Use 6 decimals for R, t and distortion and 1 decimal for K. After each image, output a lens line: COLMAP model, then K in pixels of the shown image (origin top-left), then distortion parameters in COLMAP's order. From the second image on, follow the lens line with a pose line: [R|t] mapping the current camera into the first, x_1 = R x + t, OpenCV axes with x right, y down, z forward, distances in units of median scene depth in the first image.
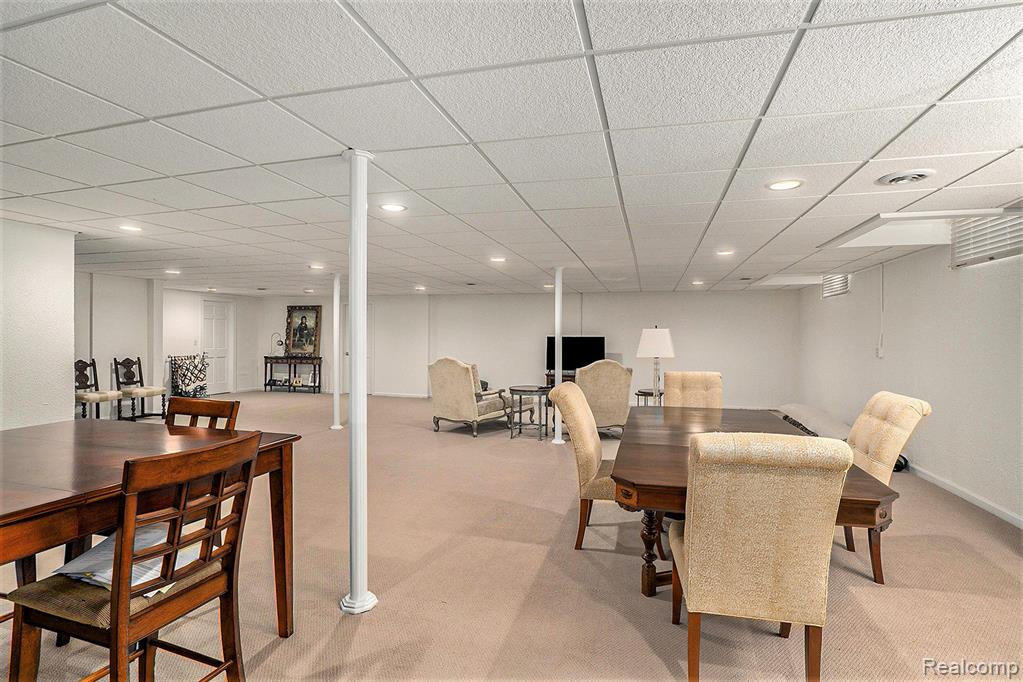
lens RADIAL K [[508.3, 0, 511.5], [0, 508.3, 341.0], [0, 0, 1]] dist [-0.056457, 0.000575]
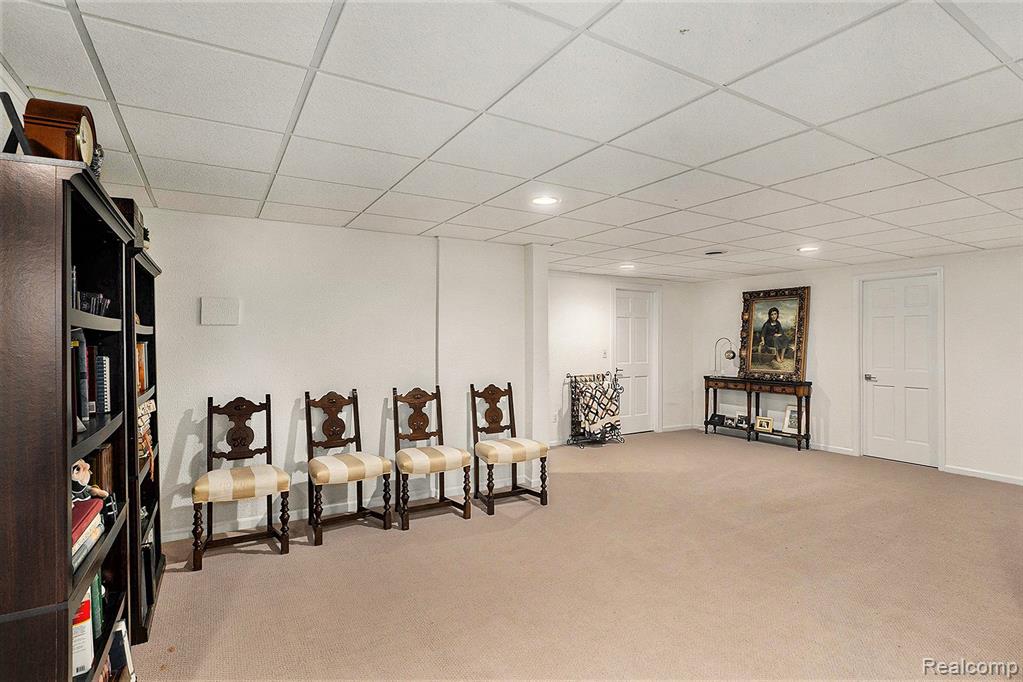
lens RADIAL K [[508.3, 0, 511.5], [0, 508.3, 341.0], [0, 0, 1]] dist [-0.056457, 0.000575]
pose [[0.722502, -0.008745, -0.691313, -0.238652], [0.000413, 0.999925, -0.012217, -0.005497], [0.691368, 0.008542, 0.722452, 0.392116]]
